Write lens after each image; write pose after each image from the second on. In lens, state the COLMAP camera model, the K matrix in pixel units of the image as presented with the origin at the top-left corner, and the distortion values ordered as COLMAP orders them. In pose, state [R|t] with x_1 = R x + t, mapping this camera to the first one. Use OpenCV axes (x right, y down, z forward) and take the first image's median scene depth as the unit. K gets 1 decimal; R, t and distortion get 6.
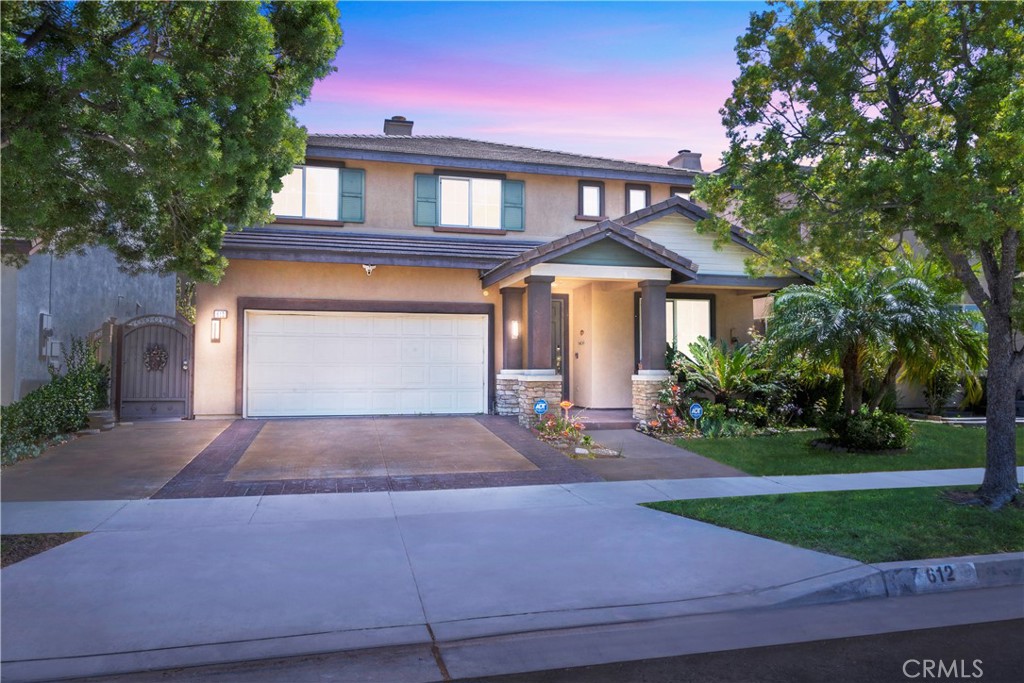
lens RADIAL K [[679.1, 0, 510.6], [0, 679.1, 348.2], [0, 0, 1]] dist [-0.000993, -0.001300]
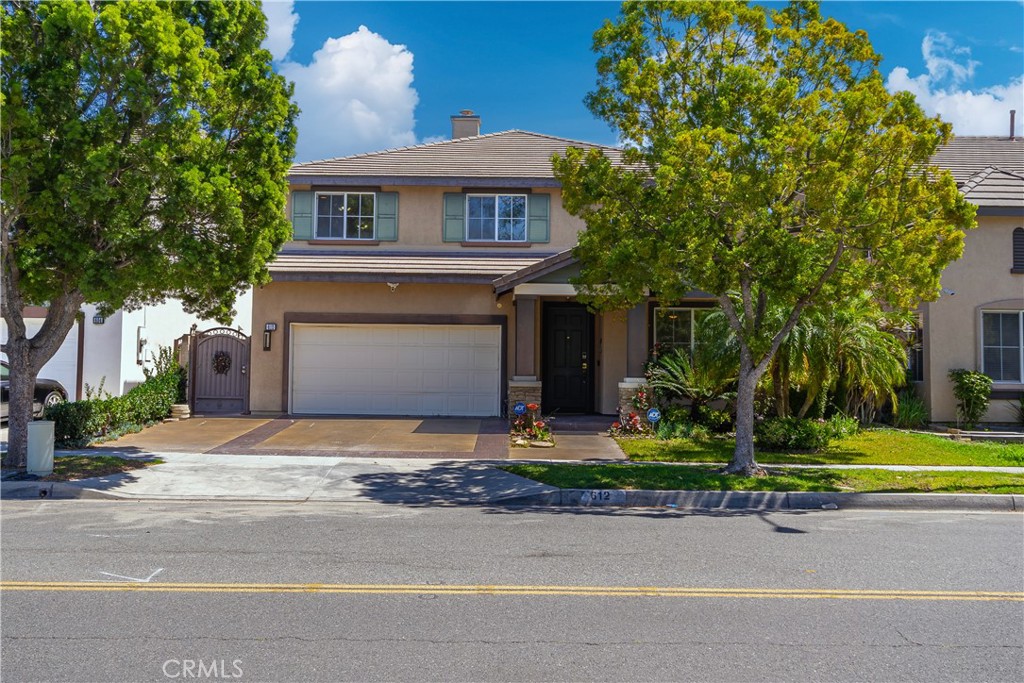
lens RADIAL K [[1016.5, 0, 512.9], [0, 1016.5, 338.6], [0, 0, 1]] dist [-0.009549, 0.000000]
pose [[0.970444, 0.002530, -0.241312, 0.416999], [-0.003891, 0.999979, -0.005167, -0.021965], [0.241294, 0.005953, 0.970434, -0.631800]]
